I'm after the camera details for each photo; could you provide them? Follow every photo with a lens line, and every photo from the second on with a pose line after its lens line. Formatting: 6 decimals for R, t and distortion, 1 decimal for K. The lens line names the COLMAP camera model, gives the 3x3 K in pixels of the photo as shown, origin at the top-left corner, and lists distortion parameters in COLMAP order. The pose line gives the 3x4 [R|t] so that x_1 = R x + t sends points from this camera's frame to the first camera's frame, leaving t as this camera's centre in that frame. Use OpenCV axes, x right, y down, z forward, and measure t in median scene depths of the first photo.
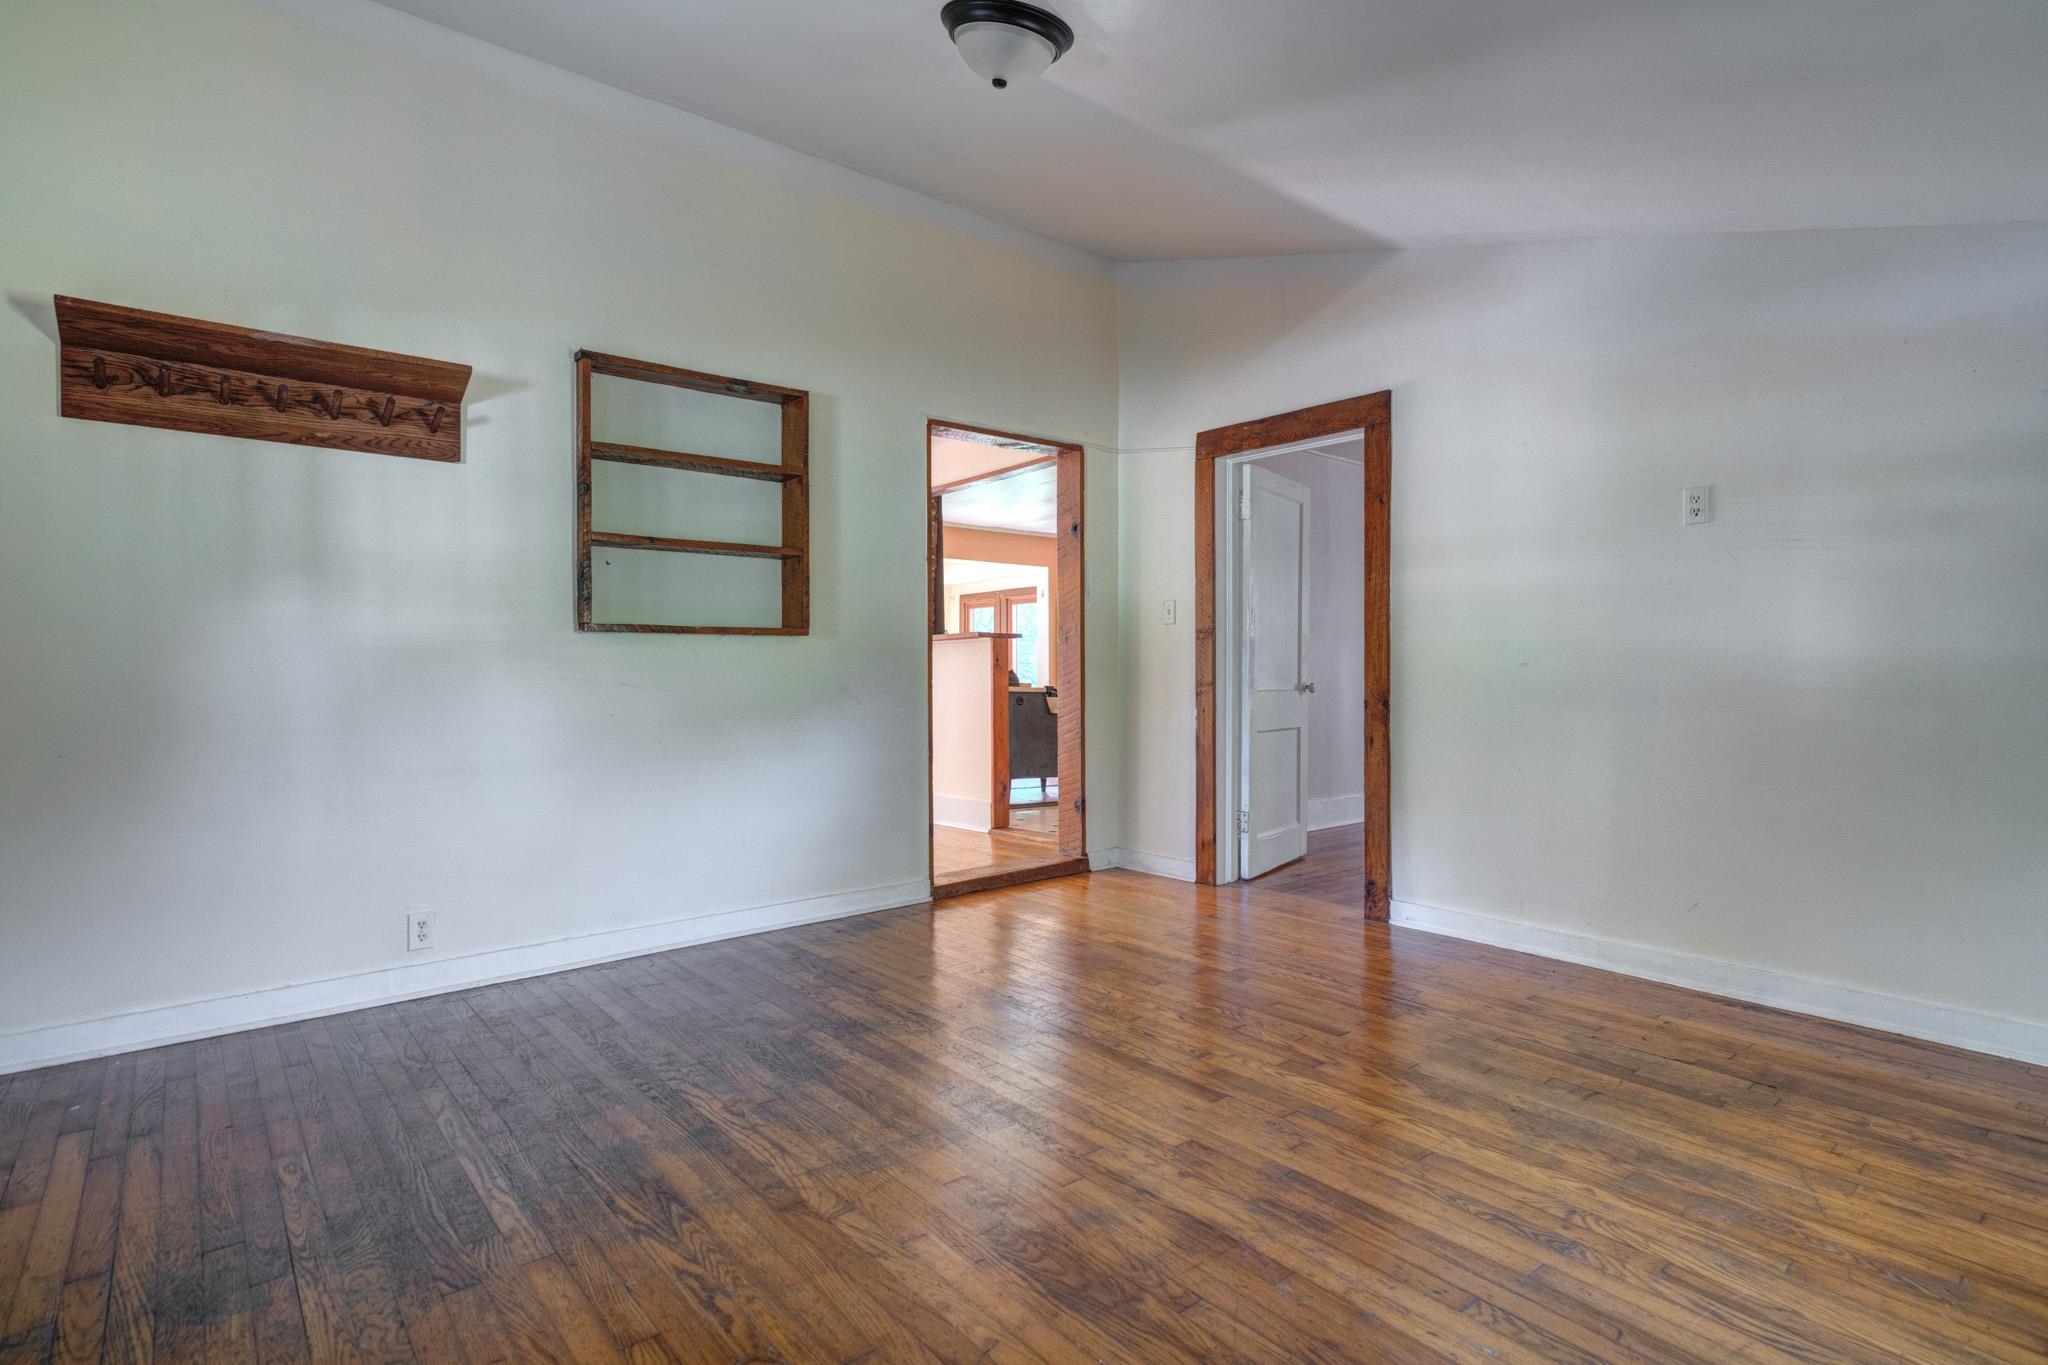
lens RADIAL K [[1006.9, 0, 1038.5], [0, 1006.9, 678.6], [0, 0, 1]] dist [0.001379, 0.000676]
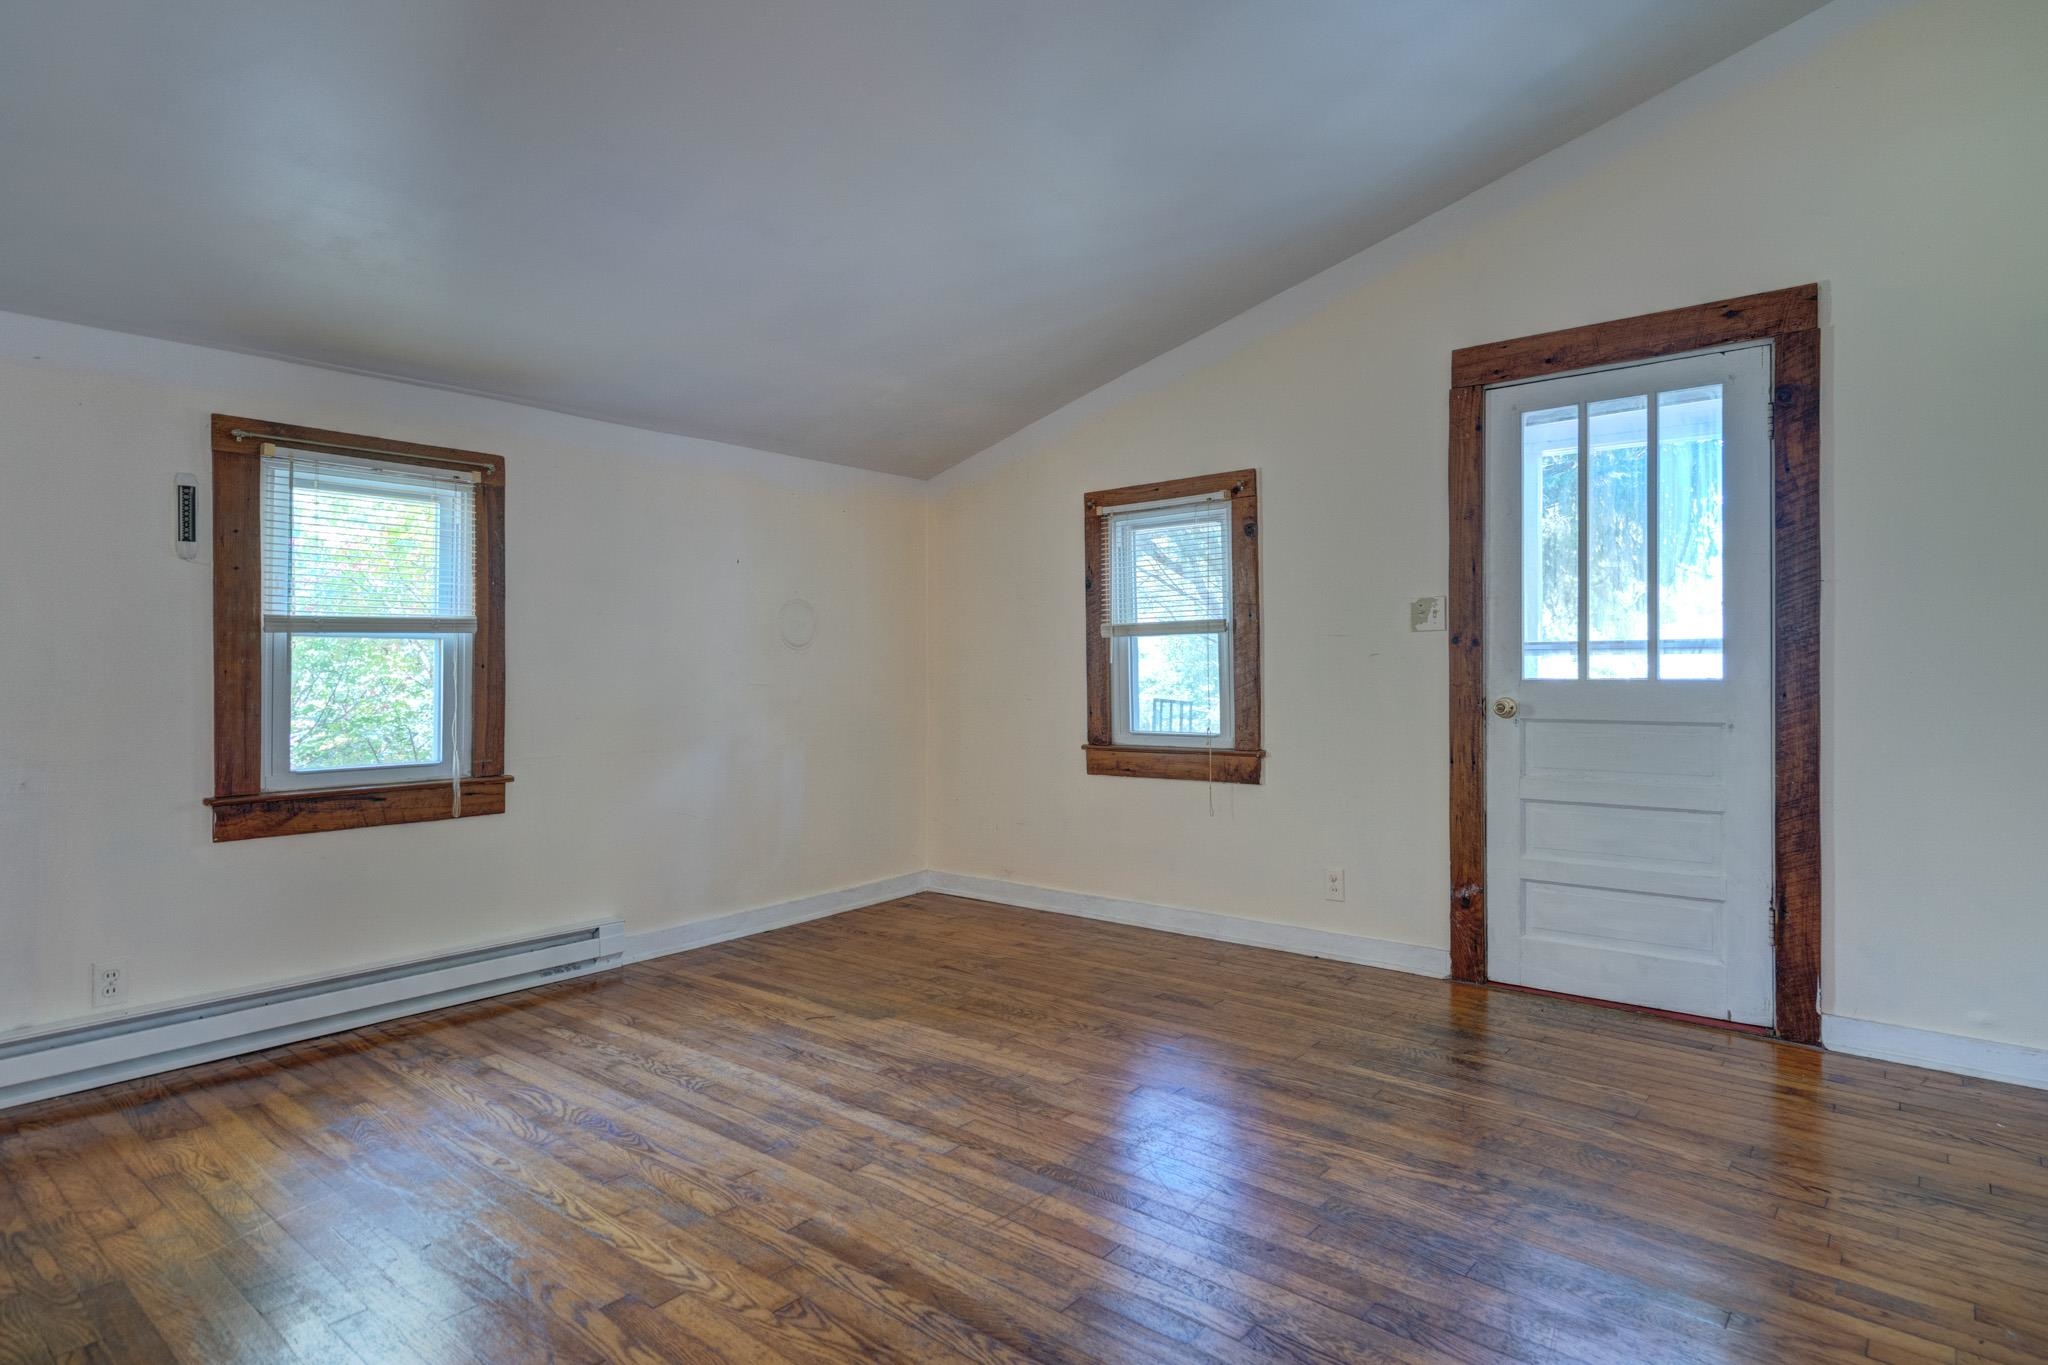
lens RADIAL K [[1094.2, 0, 1019.7], [0, 1094.2, 666.6], [0, 0, 1]] dist [0.001503, 0.001010]
pose [[-0.987822, 0.005055, -0.155507, 0.118754], [0.005069, 0.999987, 0.000310, -0.019492], [0.155507, -0.000482, -0.987835, 1.592308]]
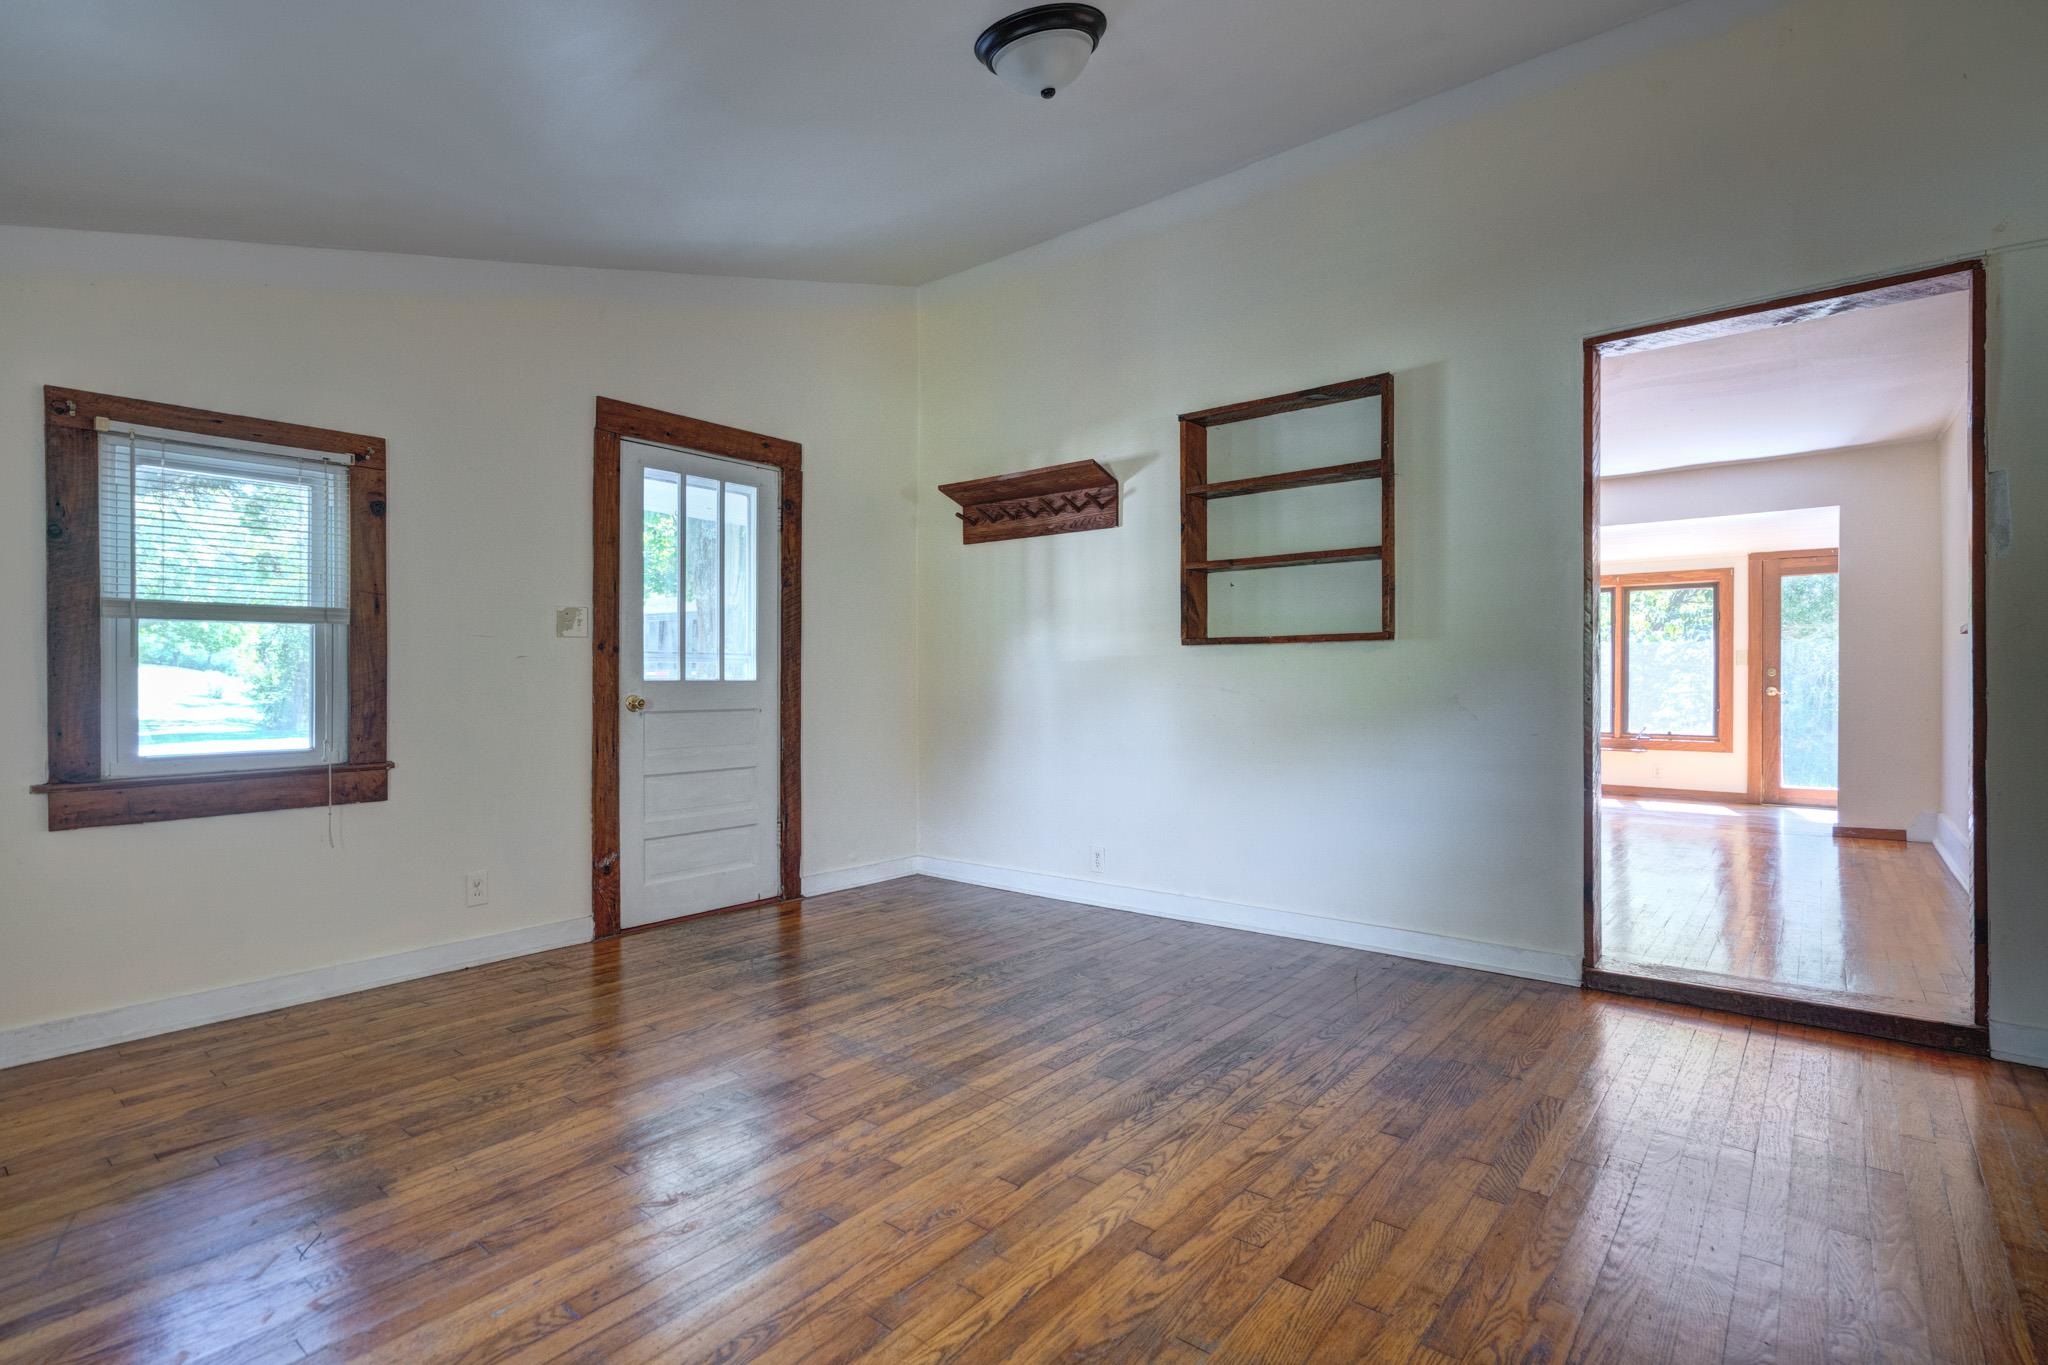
lens RADIAL K [[993.6, 0, 1024.0], [0, 993.6, 682.5], [0, 0, 1]] dist [0.001292, 0.000218]
pose [[0.176661, 0.005694, -0.984255, 0.852828], [-0.005798, 0.999972, 0.004745, -0.007854], [0.984255, 0.004868, 0.176689, 0.730081]]
